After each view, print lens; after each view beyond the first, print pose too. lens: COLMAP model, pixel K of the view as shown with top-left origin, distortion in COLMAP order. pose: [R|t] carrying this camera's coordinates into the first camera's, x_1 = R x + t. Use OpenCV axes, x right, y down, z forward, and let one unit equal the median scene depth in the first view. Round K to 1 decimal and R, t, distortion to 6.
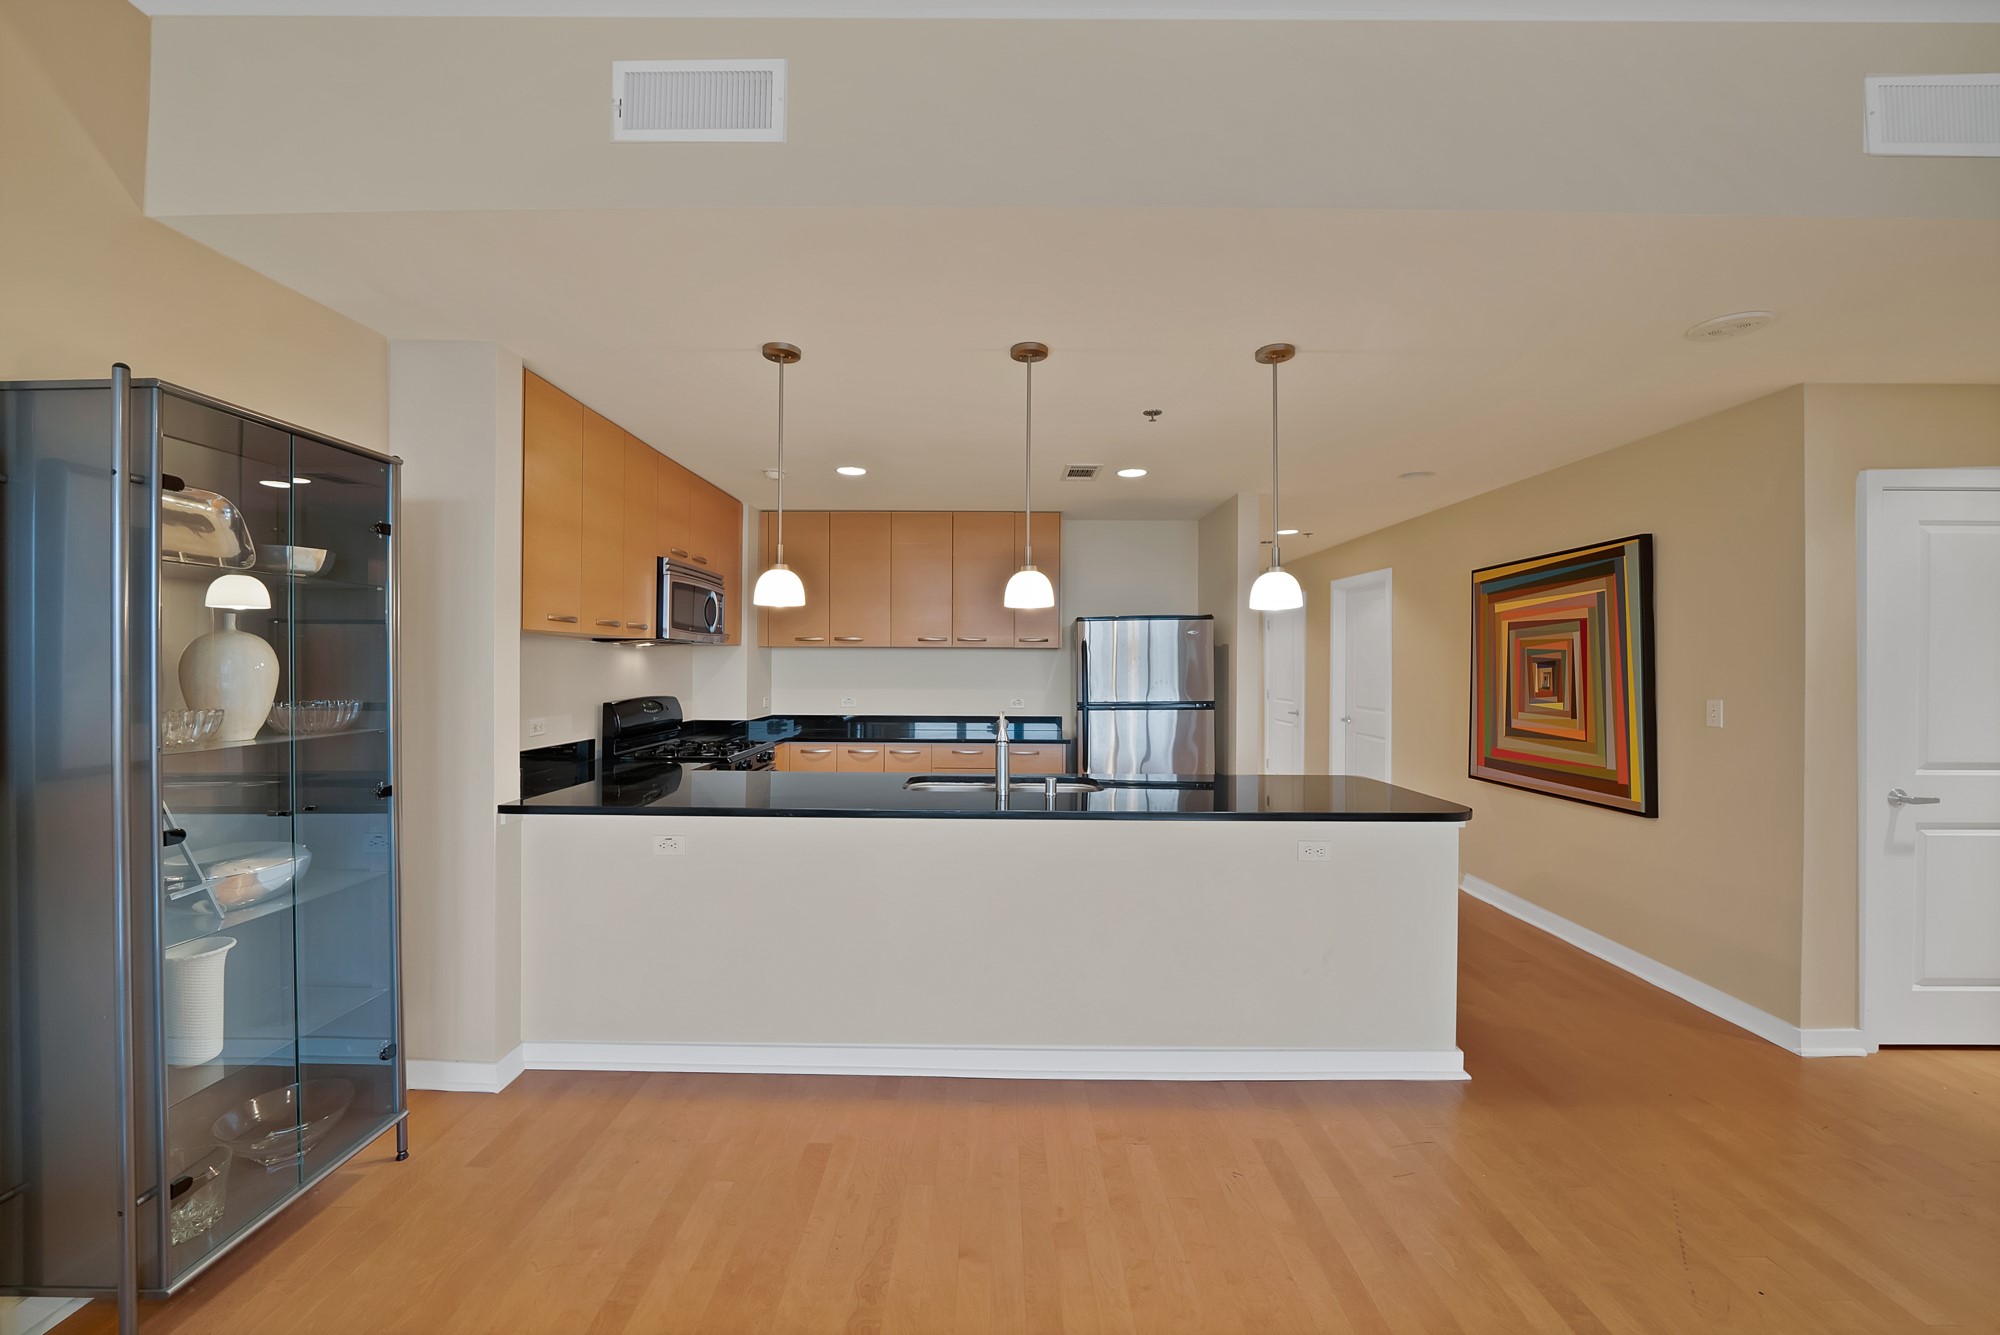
lens RADIAL K [[750.4, 0, 979.9], [0, 750.4, 657.0], [0, 0, 1]] dist [-0.020989, 0.000336]
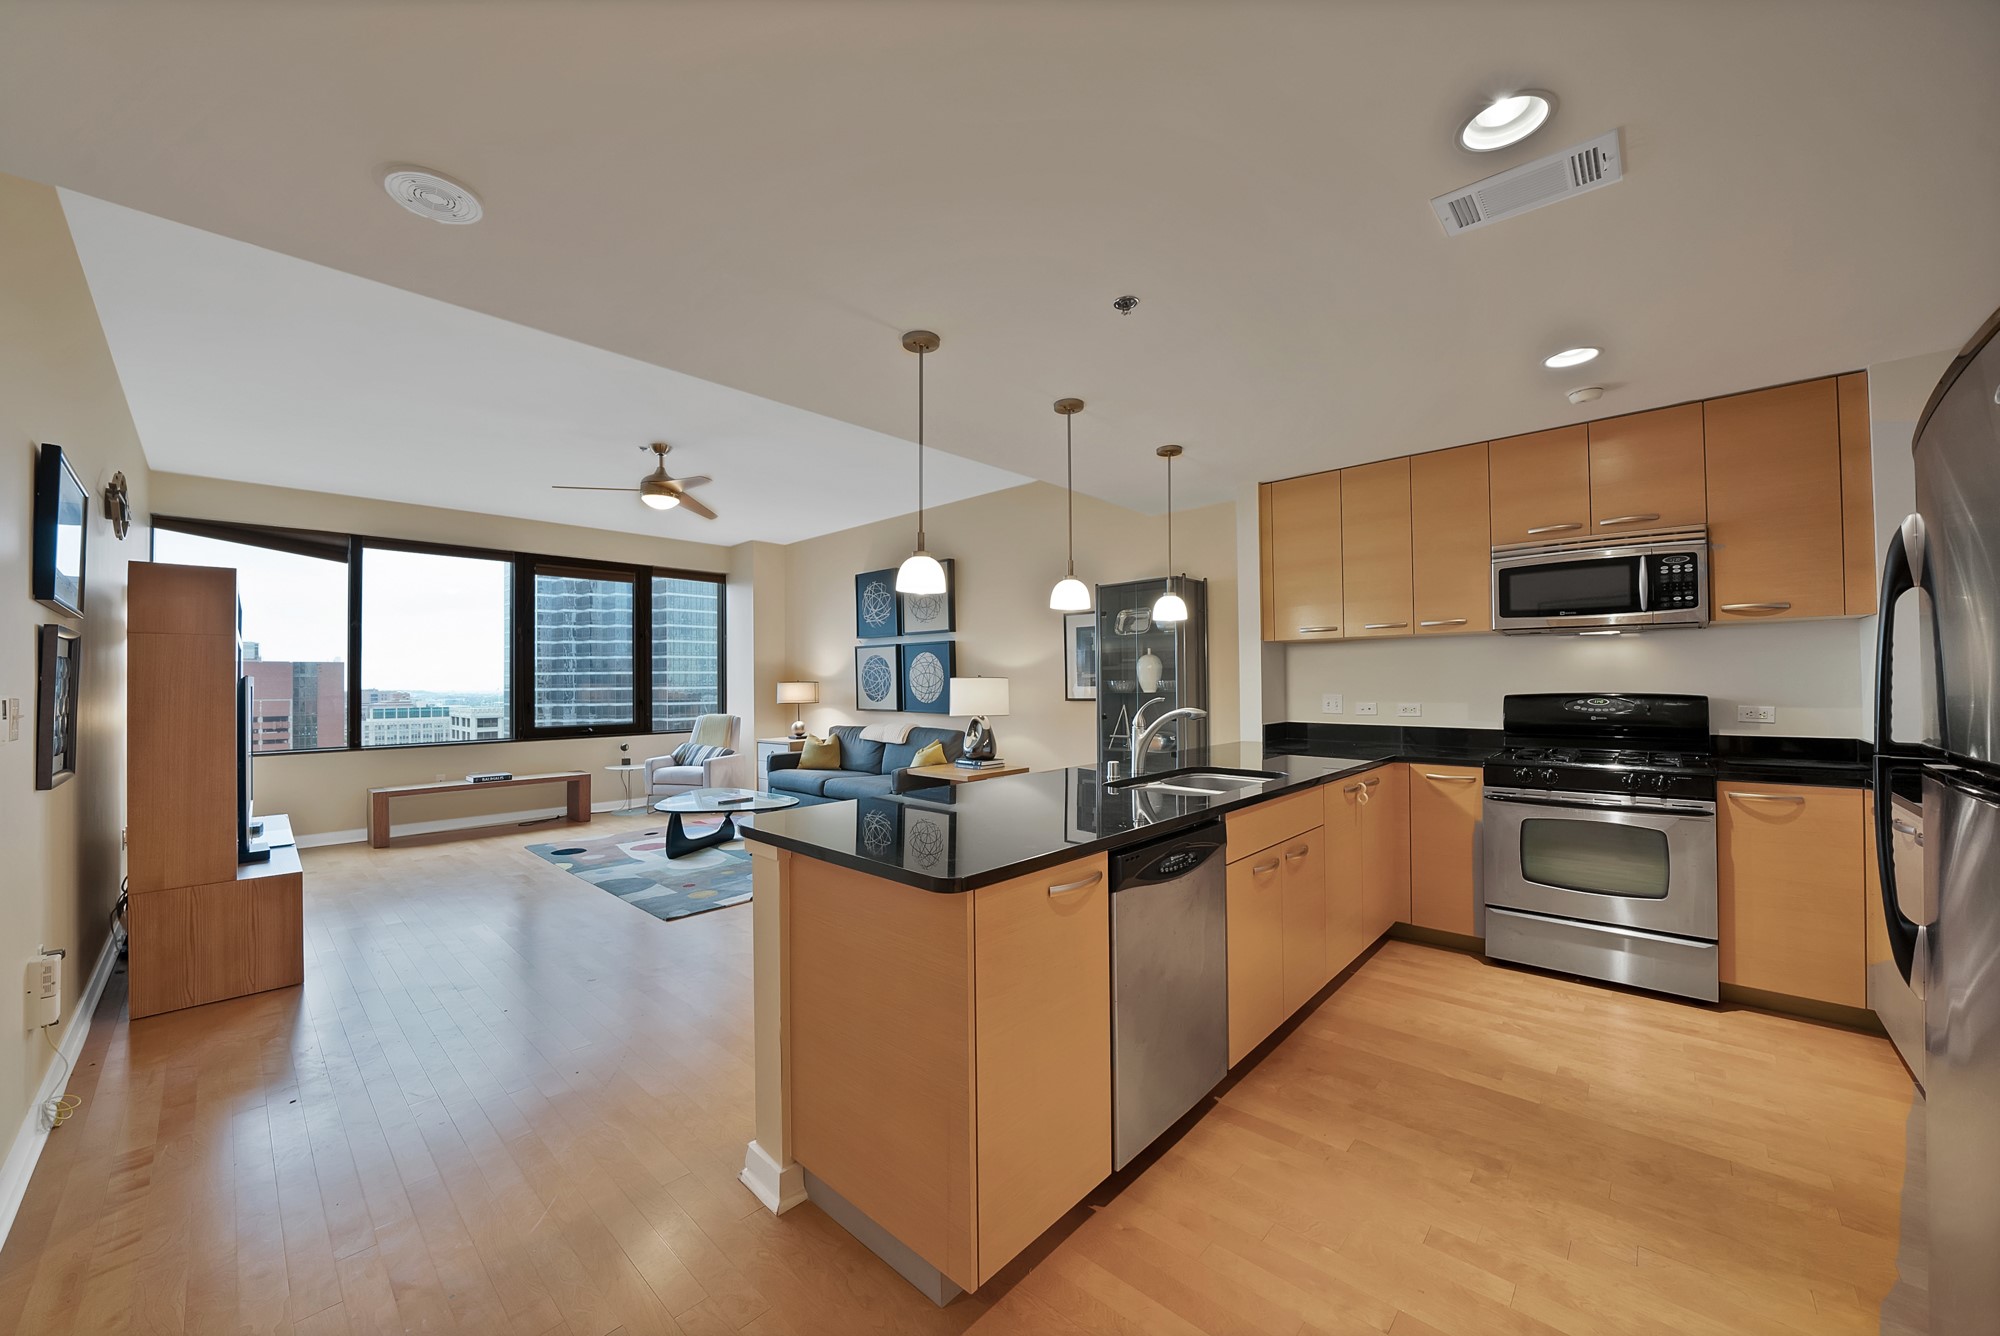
lens RADIAL K [[727.0, 0, 994.0], [0, 727.0, 673.9], [0, 0, 1]] dist [-0.025079, 0.002909]
pose [[-0.661027, -0.007695, -0.750322, 0.775488], [0.012936, 0.999682, -0.021649, 0.049279], [0.750250, -0.024017, -0.660718, 1.252293]]
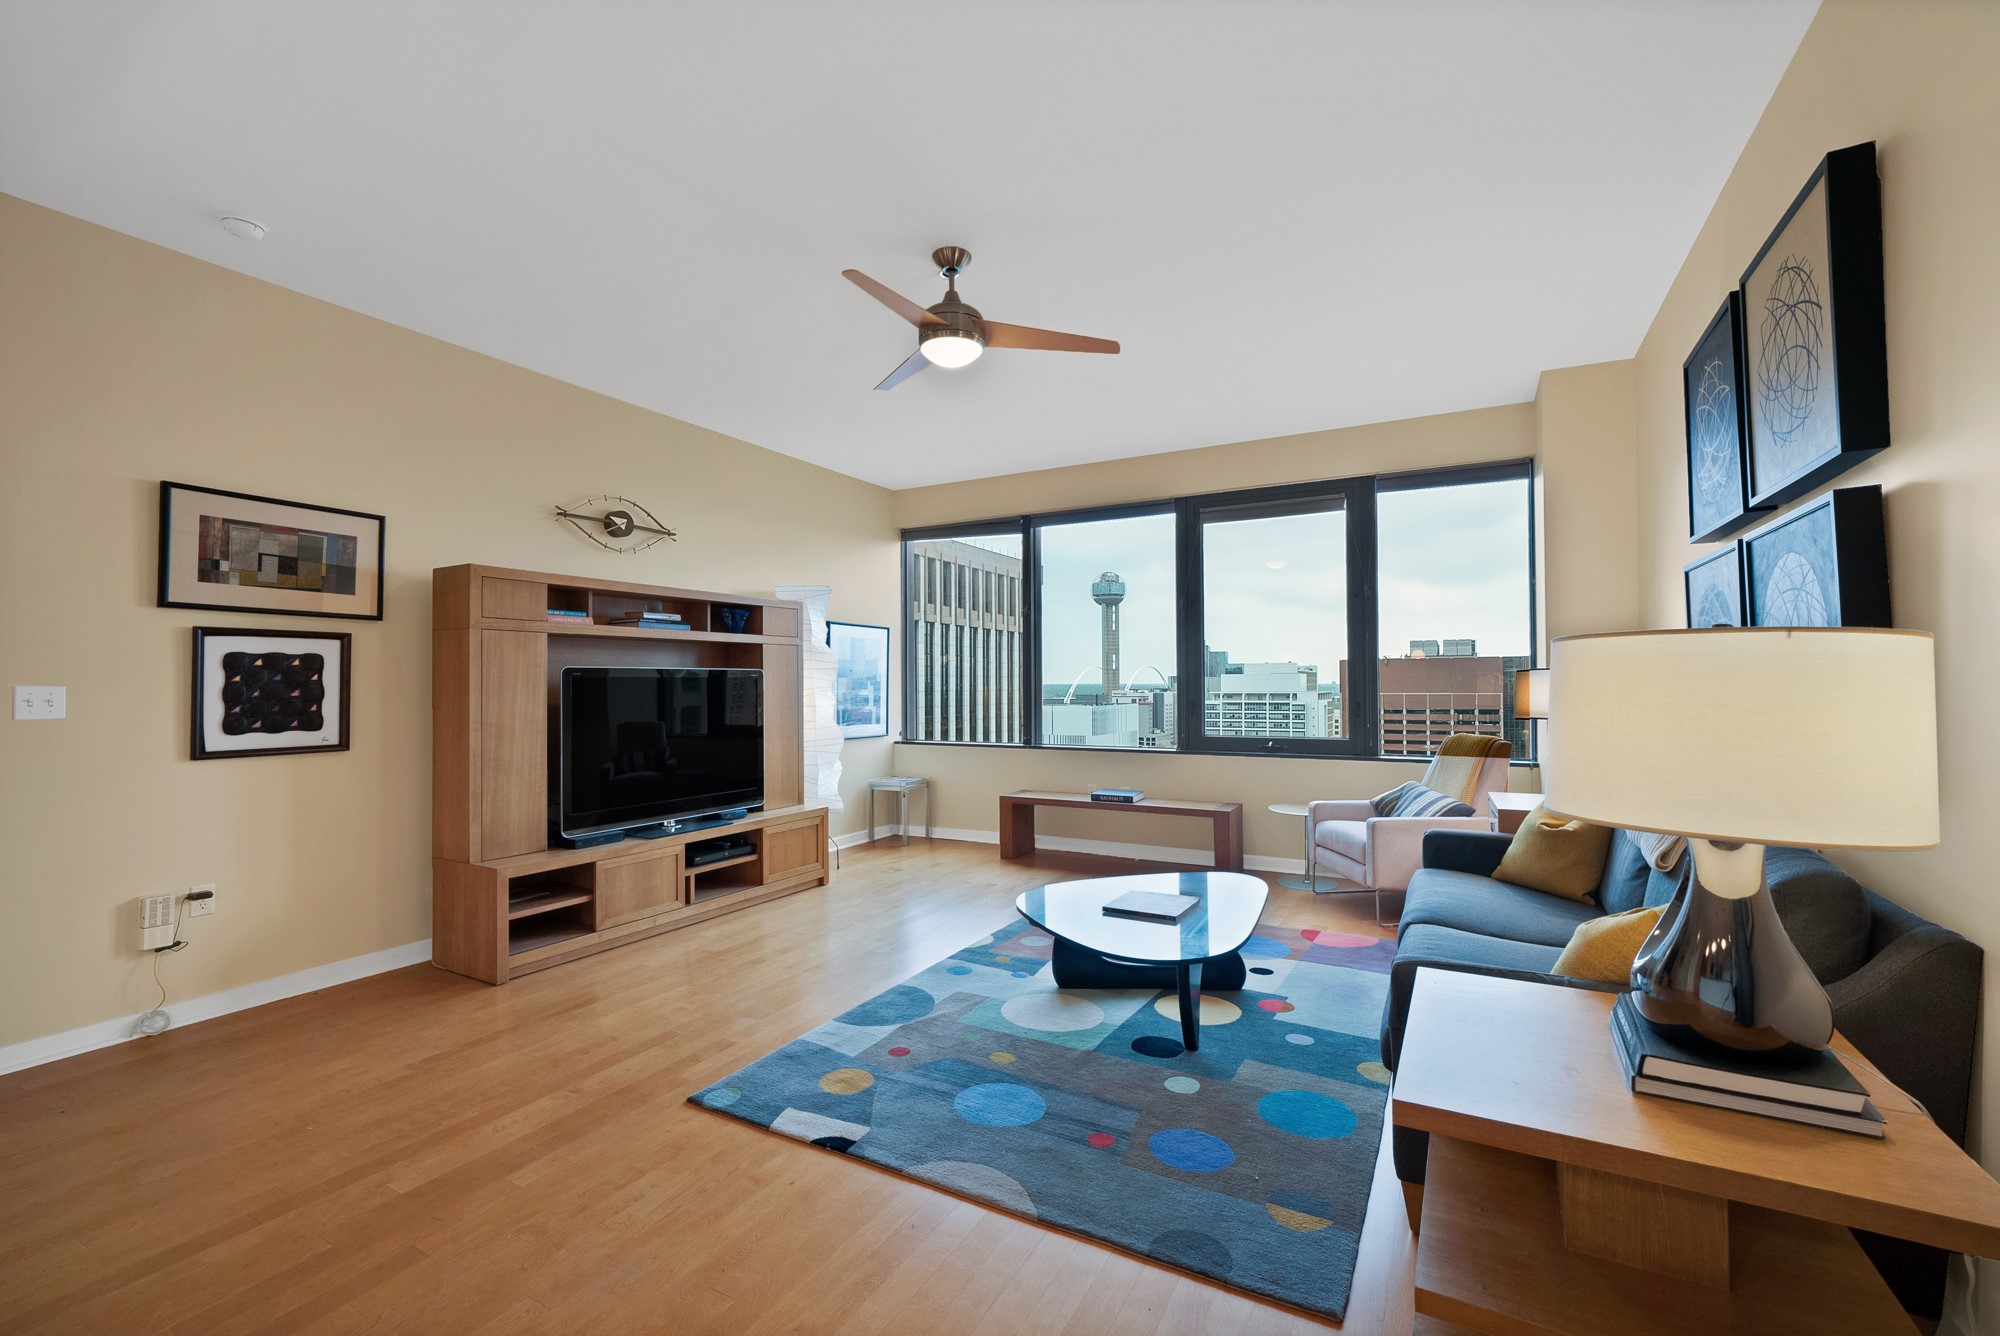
lens RADIAL K [[841.7, 0, 998.9], [0, 841.7, 671.9], [0, 0, 1]] dist [0.005242, -0.000821]
pose [[-0.889223, 0.006445, 0.457428, -0.359432], [-0.003942, 0.999756, -0.021751, 0.048360], [-0.457457, -0.021144, -0.888980, 0.619338]]
